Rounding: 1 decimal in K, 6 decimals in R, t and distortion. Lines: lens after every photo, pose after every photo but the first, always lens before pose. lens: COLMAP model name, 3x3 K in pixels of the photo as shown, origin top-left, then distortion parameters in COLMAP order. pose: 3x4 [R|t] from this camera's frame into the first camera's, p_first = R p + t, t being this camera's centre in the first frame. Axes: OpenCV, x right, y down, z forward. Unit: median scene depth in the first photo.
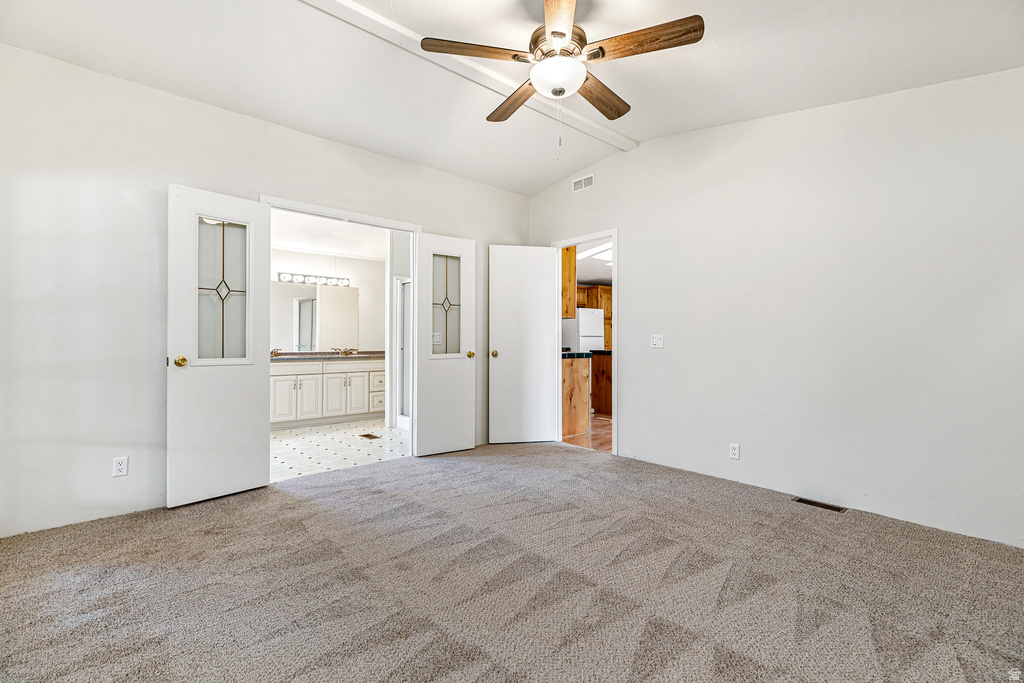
lens RADIAL K [[473.2, 0, 509.8], [0, 473.2, 340.0], [0, 0, 1]] dist [-0.000639, 0.000398]
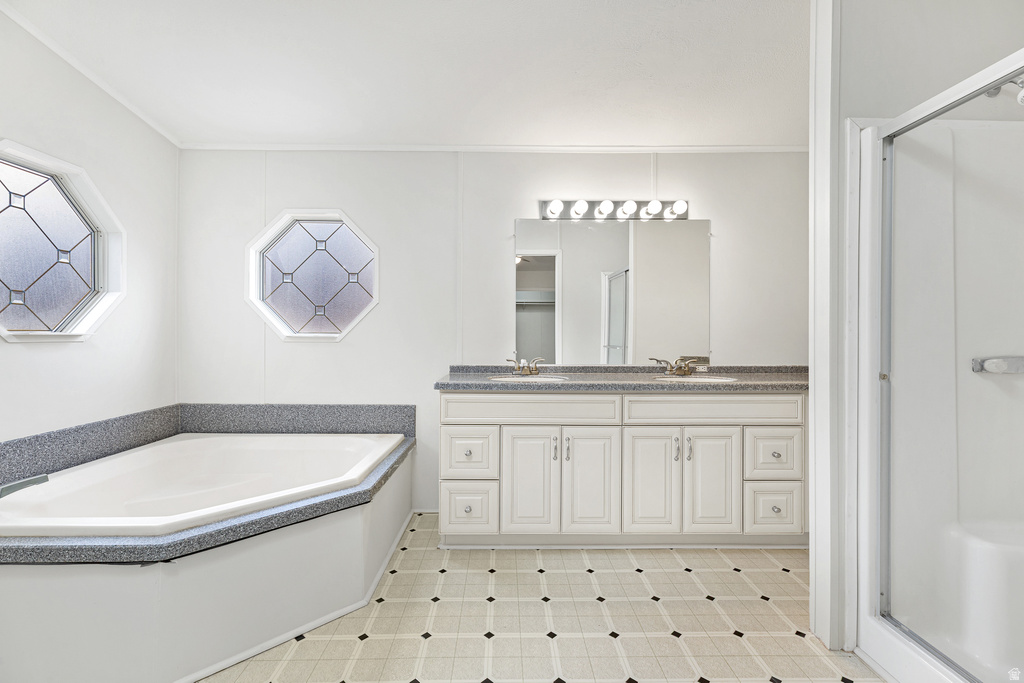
lens RADIAL K [[473.2, 0, 508.1], [0, 473.2, 338.0], [0, 0, 1]] dist [-0.000639, 0.000398]
pose [[0.774308, 0.002117, -0.632806, -0.208687], [0.001939, 0.999982, 0.005718, -0.005074], [0.632806, -0.005654, 0.774289, 0.605694]]
